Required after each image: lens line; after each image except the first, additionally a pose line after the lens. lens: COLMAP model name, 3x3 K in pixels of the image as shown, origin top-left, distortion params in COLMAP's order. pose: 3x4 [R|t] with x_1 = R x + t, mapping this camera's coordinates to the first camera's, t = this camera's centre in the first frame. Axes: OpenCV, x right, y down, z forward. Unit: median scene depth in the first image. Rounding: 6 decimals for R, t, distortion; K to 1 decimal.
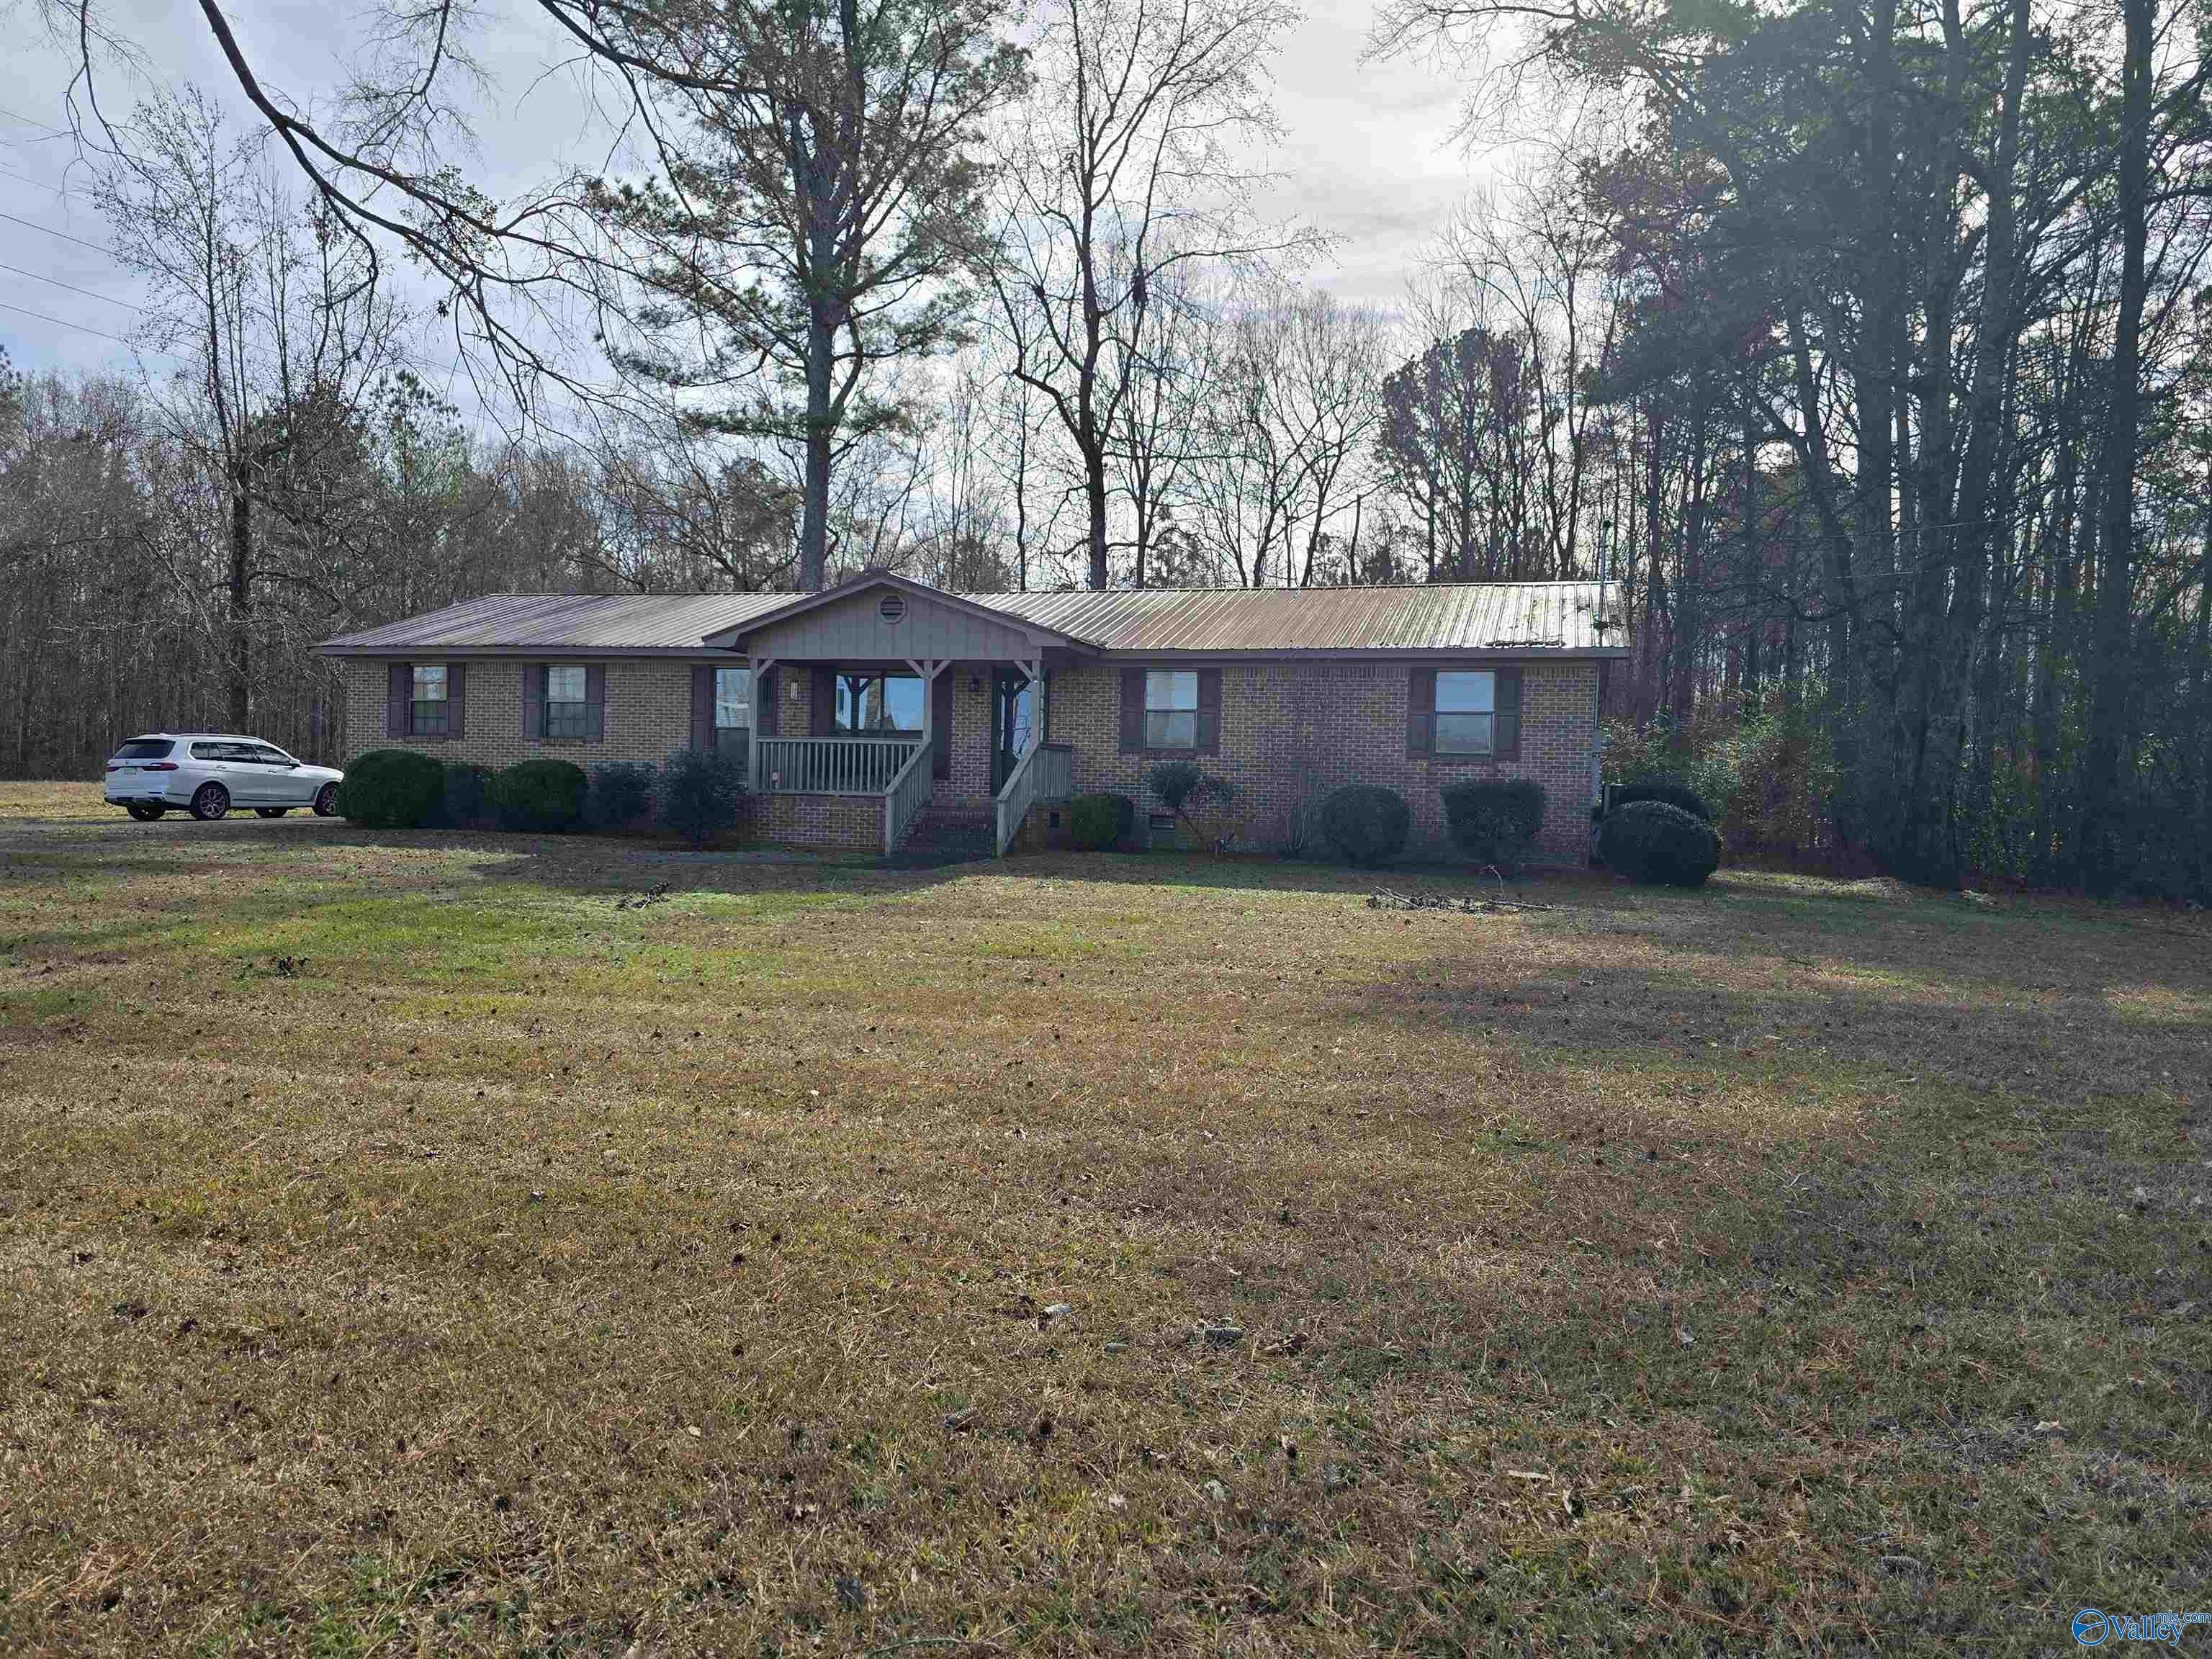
lens RADIAL K [[1469.9, 0, 1145.4], [0, 1469.9, 819.9], [0, 0, 1]] dist [0.051354, -0.045800]
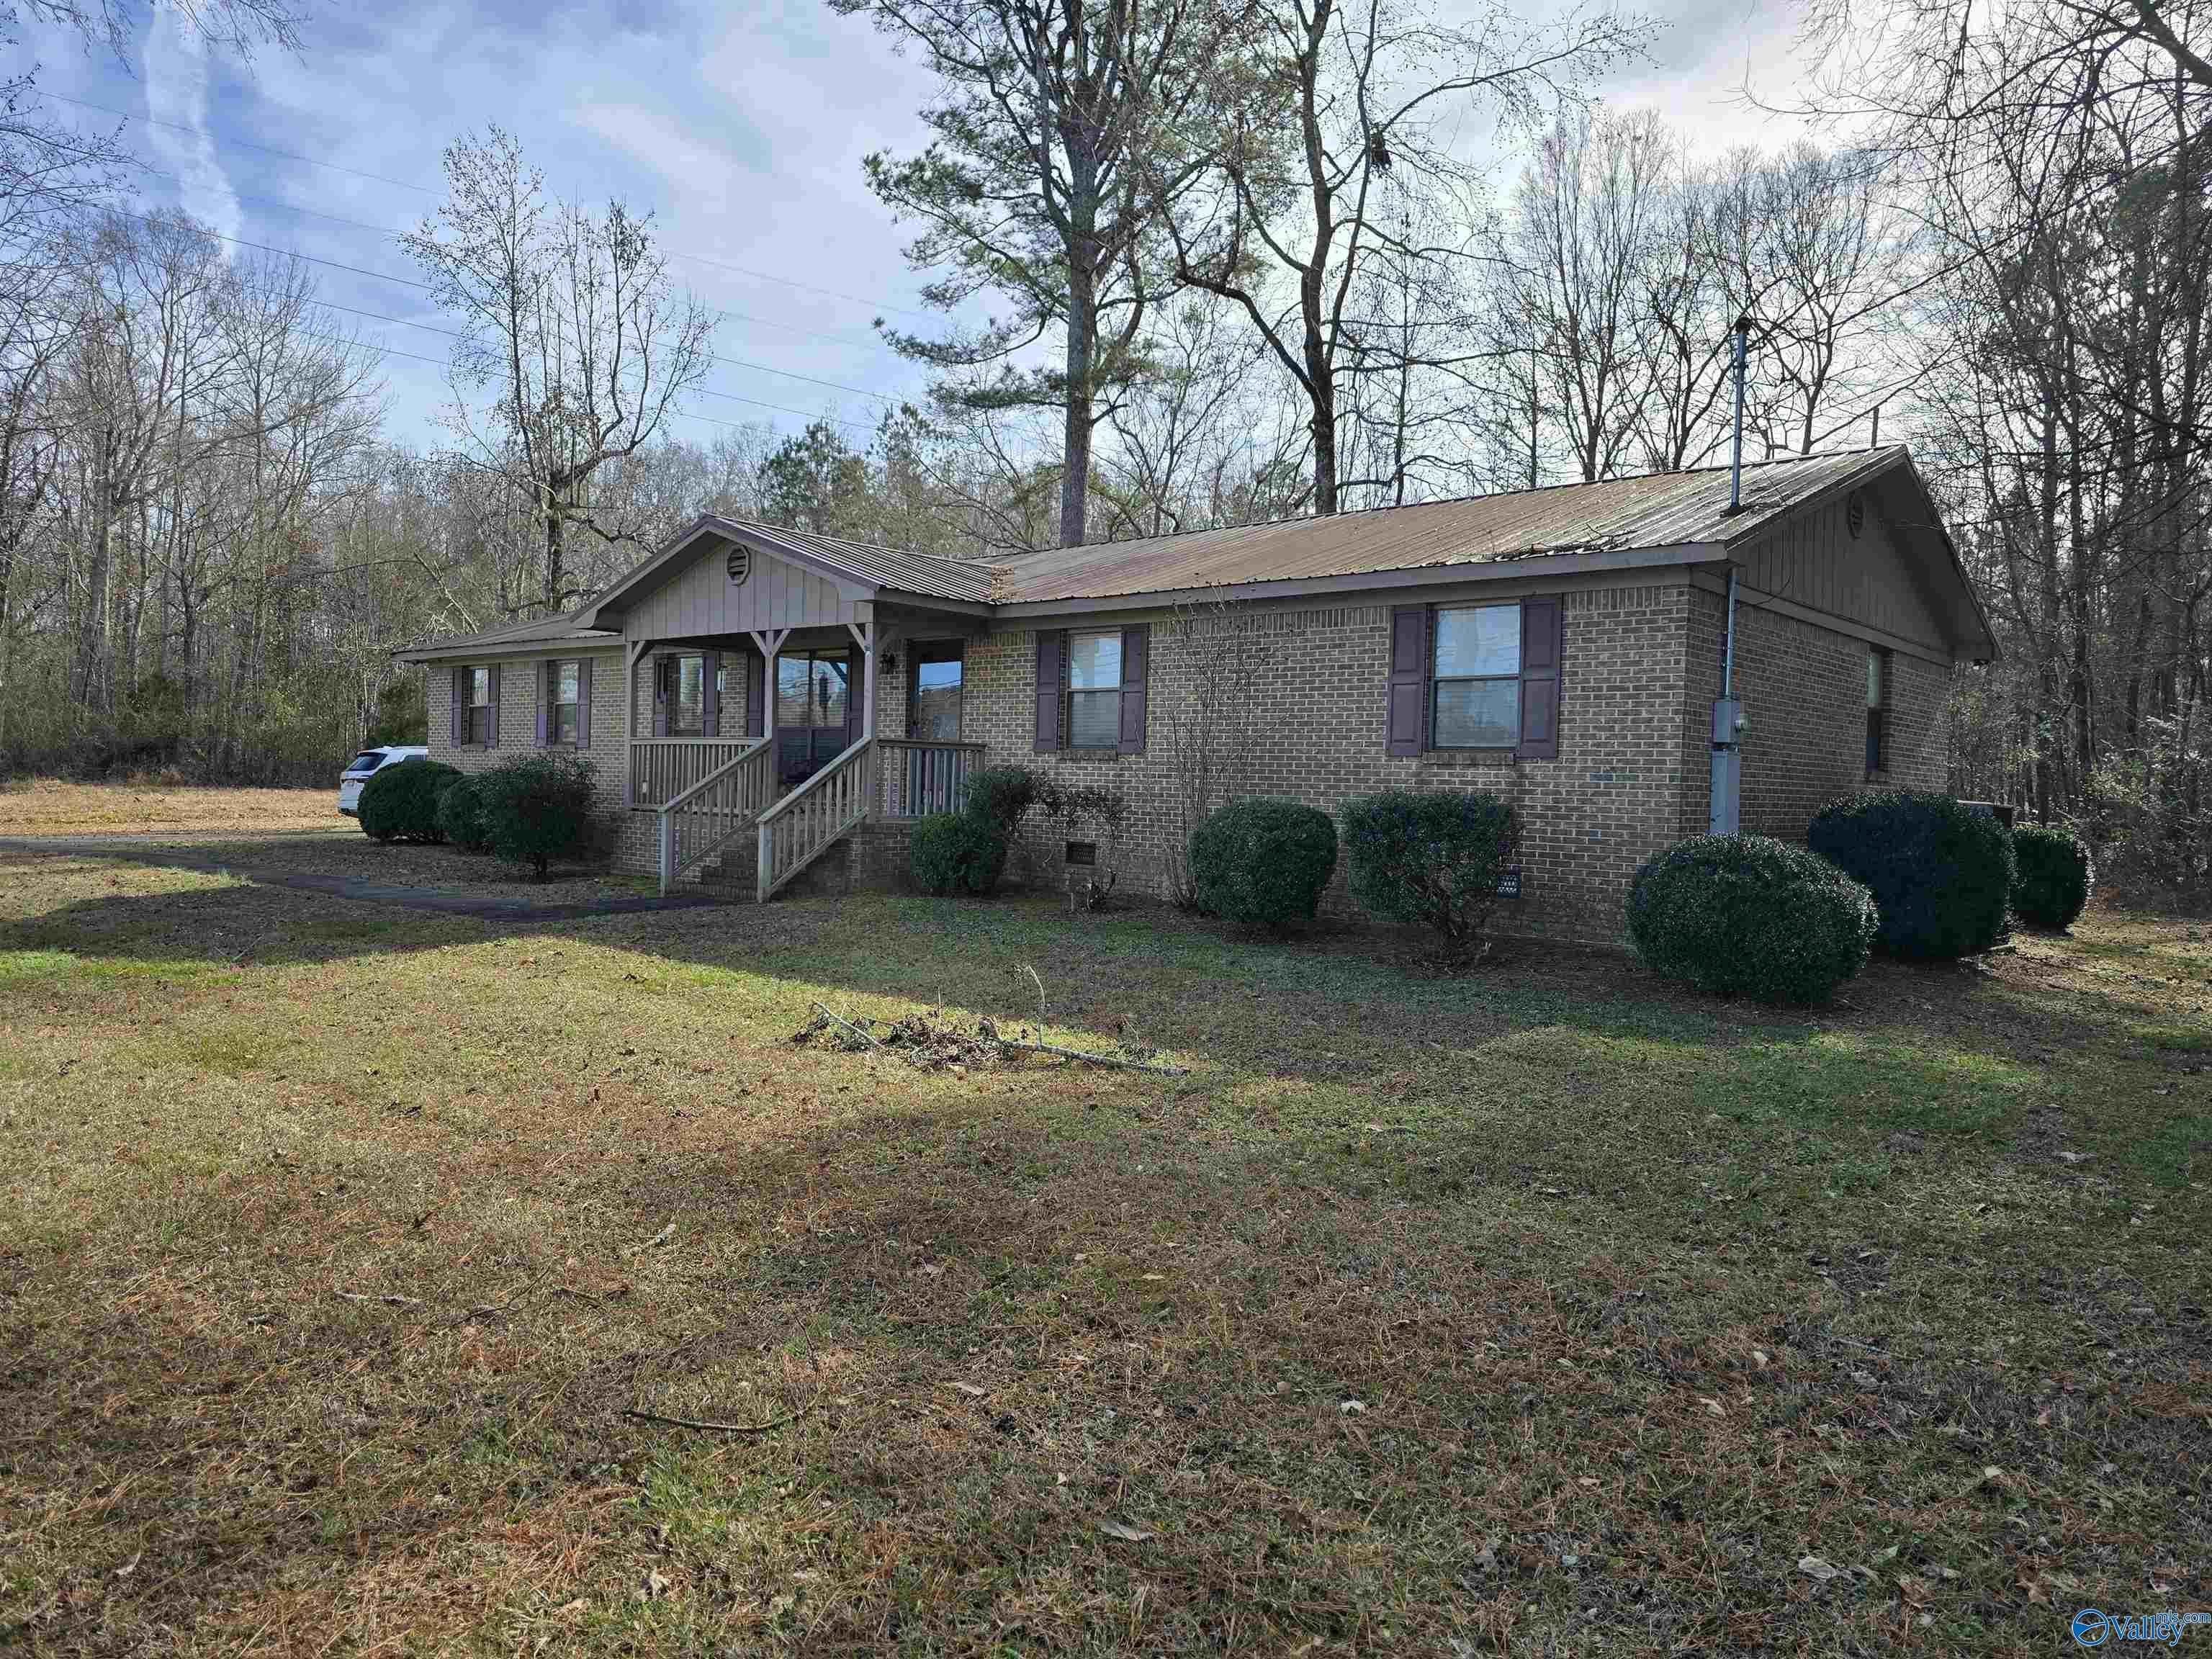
lens RADIAL K [[1469.9, 0, 1145.4], [0, 1469.9, 819.9], [0, 0, 1]] dist [0.051354, -0.045800]
pose [[0.902633, 0.008966, -0.430319, 0.269227], [-0.012685, 0.999903, -0.005775, -0.008517], [0.430225, 0.010671, 0.902659, 0.319769]]
